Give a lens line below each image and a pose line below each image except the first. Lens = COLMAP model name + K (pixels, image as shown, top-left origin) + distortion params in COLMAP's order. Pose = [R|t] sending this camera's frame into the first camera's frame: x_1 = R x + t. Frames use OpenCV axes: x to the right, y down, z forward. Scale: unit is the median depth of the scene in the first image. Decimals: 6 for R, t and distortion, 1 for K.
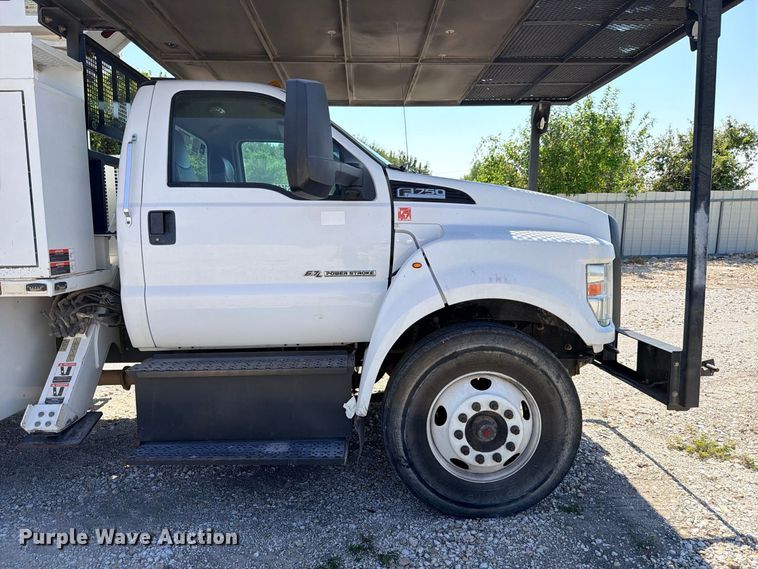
lens RADIAL K [[523.0, 0, 379.3], [0, 523.0, 278.9], [0, 0, 1]] dist [0.071212, -0.093162]
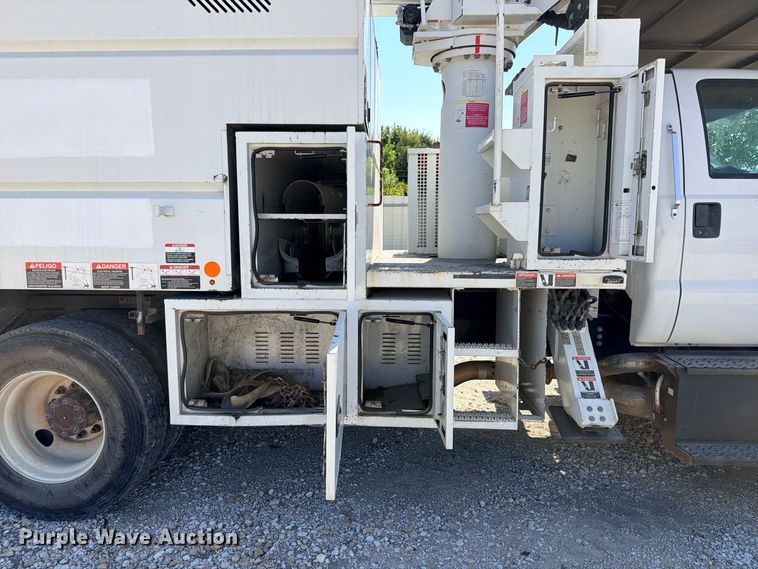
lens RADIAL K [[523.0, 0, 379.3], [0, 523.0, 278.9], [0, 0, 1]] dist [0.071212, -0.093162]
pose [[0.998994, 0.017192, -0.041411, -0.962130], [-0.017001, 0.999843, 0.004948, 0.015747], [0.041489, -0.004239, 0.999130, 0.003418]]
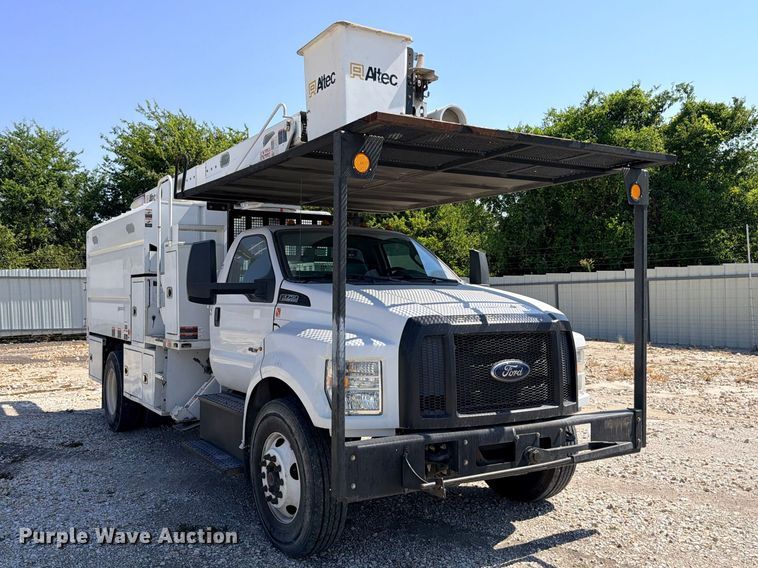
lens RADIAL K [[661.9, 0, 327.1], [0, 661.9, 286.1], [0, 0, 1]] dist [0.119837, -0.232108]
pose [[0.470361, -0.004575, -0.882462, 1.747092], [-0.078271, 0.995829, -0.046882, -0.125802], [0.878996, 0.091122, 0.468041, 0.282866]]
